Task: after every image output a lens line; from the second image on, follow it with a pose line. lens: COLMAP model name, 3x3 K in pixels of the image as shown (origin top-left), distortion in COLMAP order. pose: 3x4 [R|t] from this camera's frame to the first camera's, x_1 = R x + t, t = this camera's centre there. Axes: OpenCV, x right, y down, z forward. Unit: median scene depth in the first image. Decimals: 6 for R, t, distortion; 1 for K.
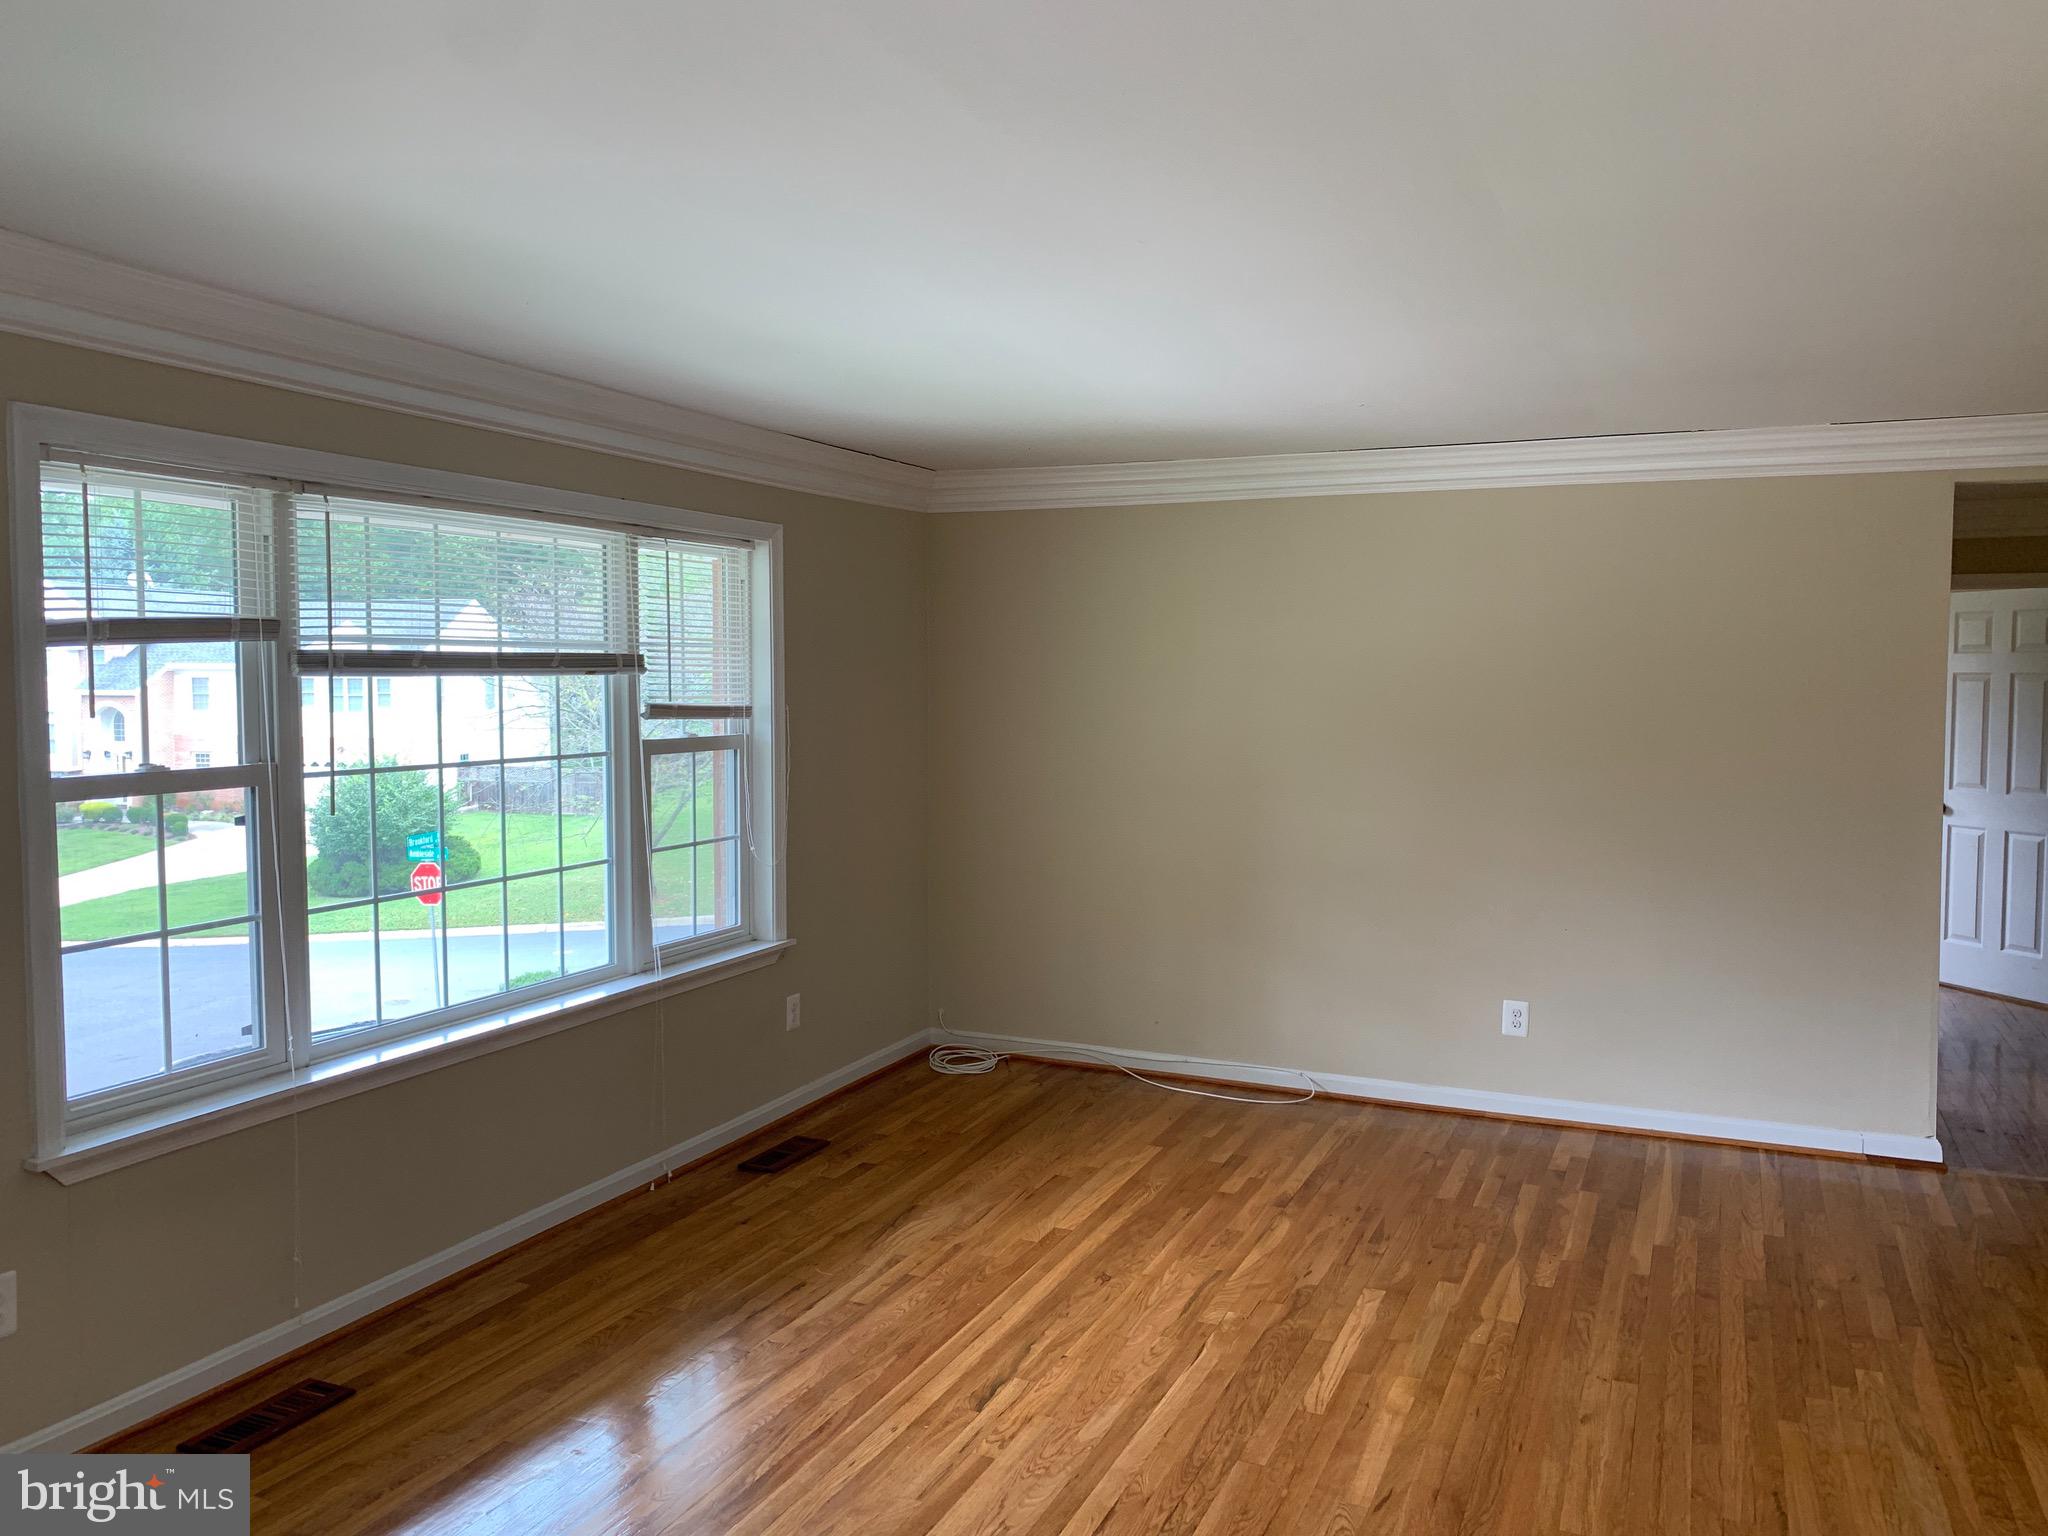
lens RADIAL K [[1555.2, 0, 1024.4], [0, 1555.2, 774.3], [0, 0, 1]] dist [0.058015, -0.079268]
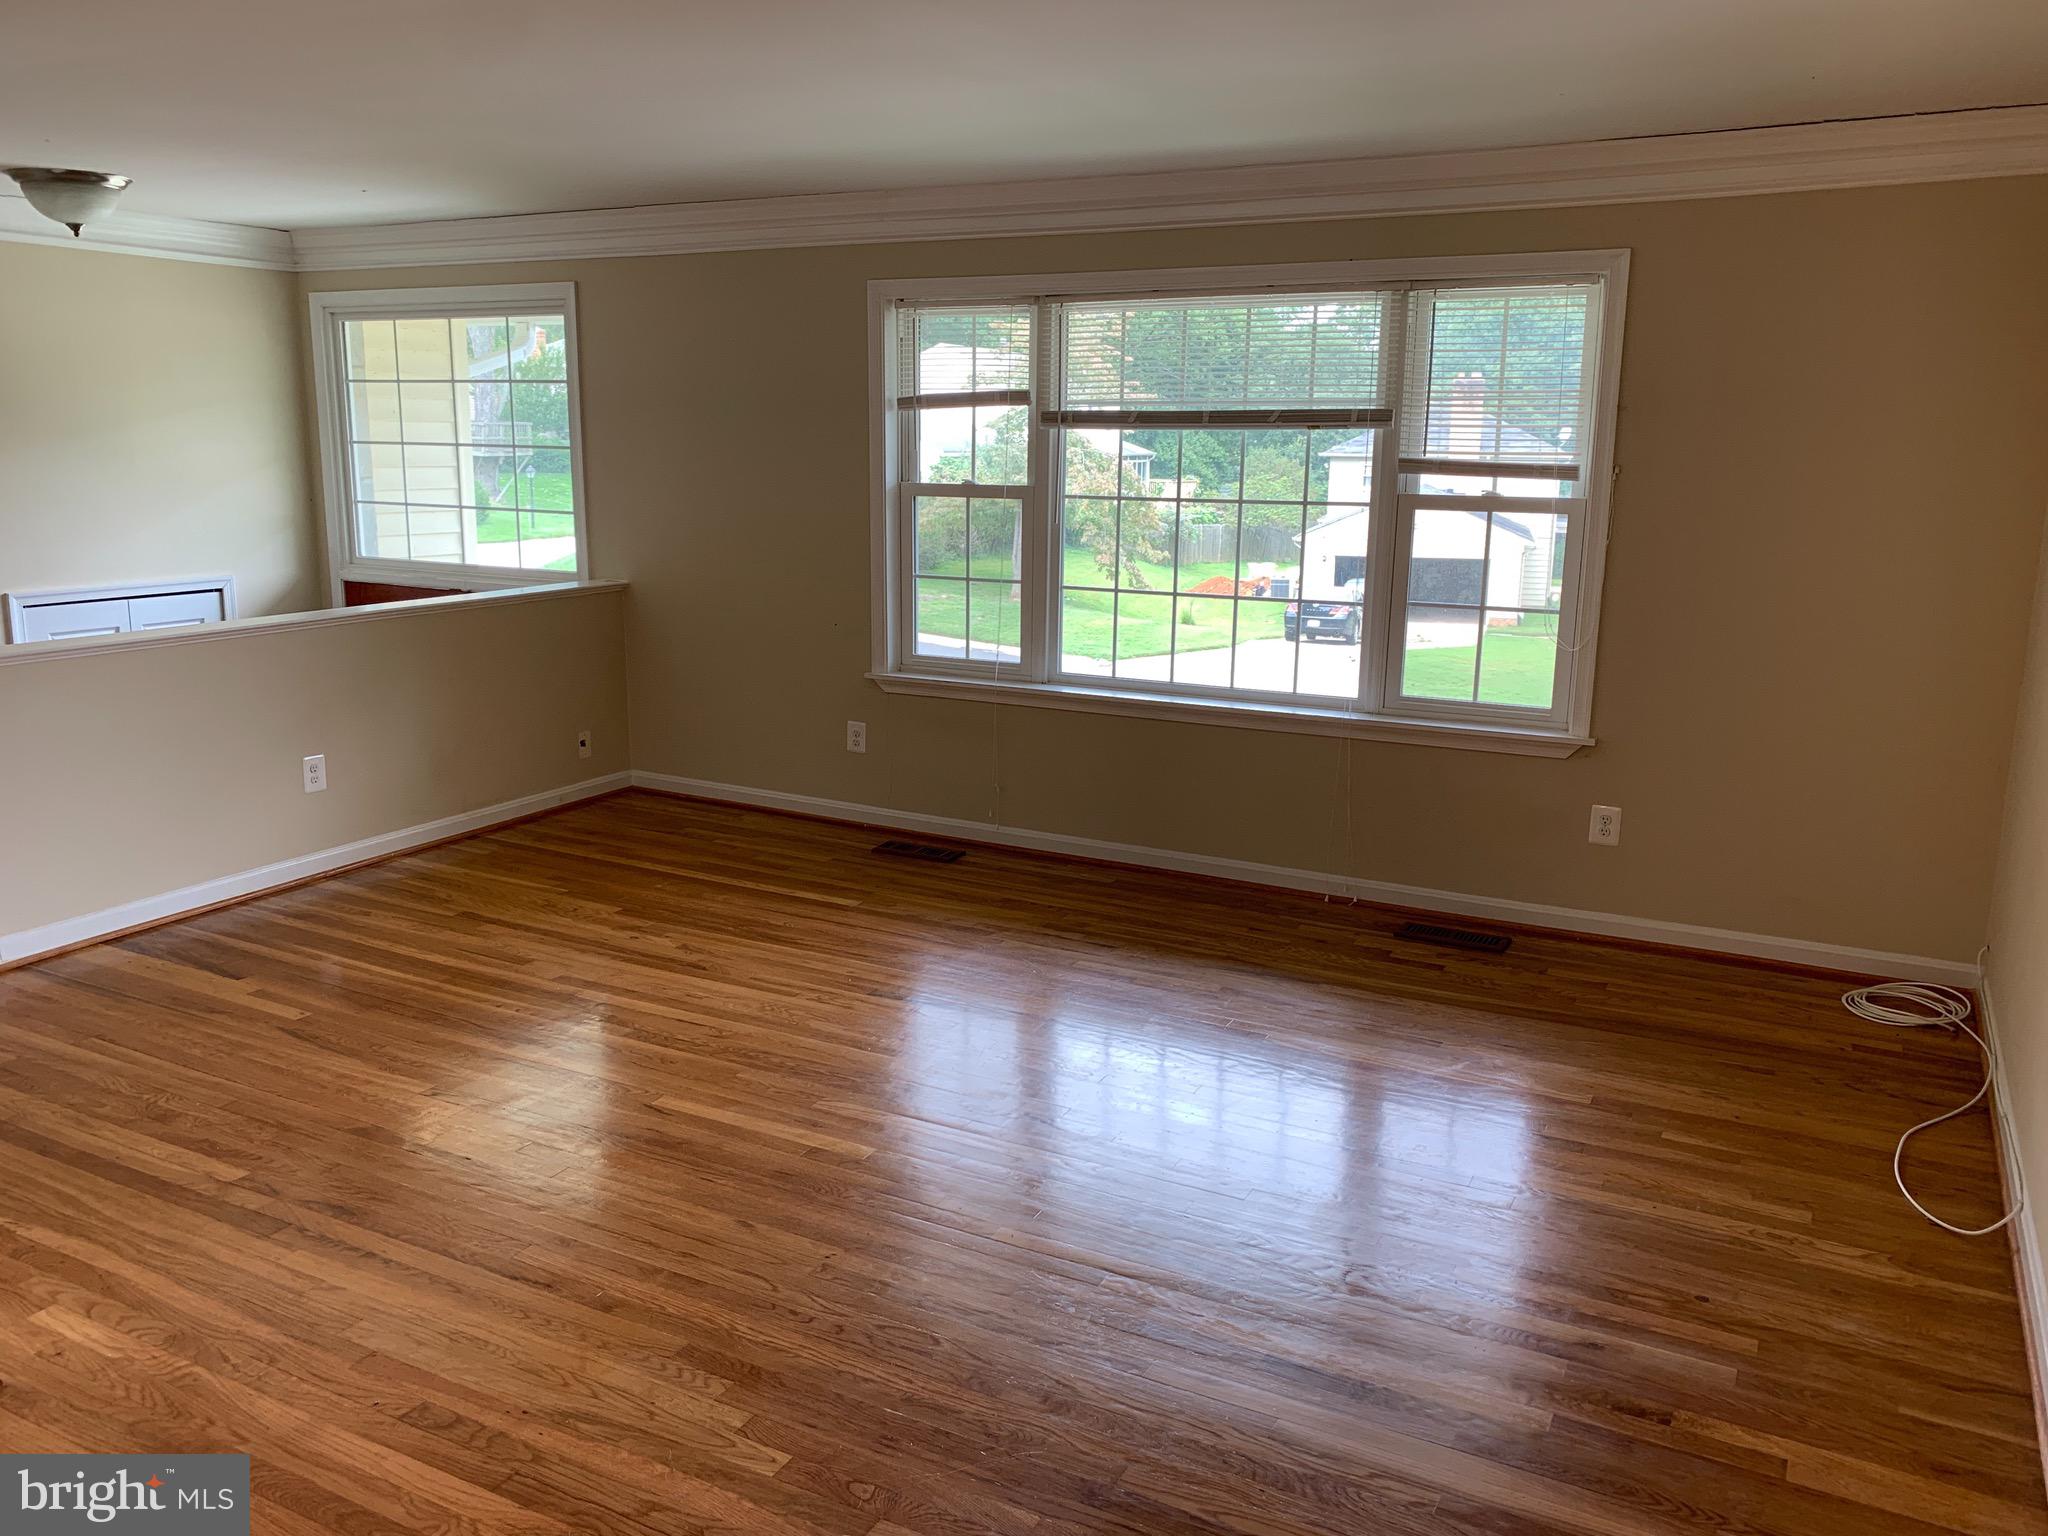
lens RADIAL K [[1555.2, 0, 1018.7], [0, 1555.2, 767.3], [0, 0, 1]] dist [0.058015, -0.079268]
pose [[-0.072789, 0.202976, -0.976474, 0.840952], [-0.078511, 0.974867, 0.208495, -0.041941], [0.994252, 0.091840, -0.055024, 0.831717]]
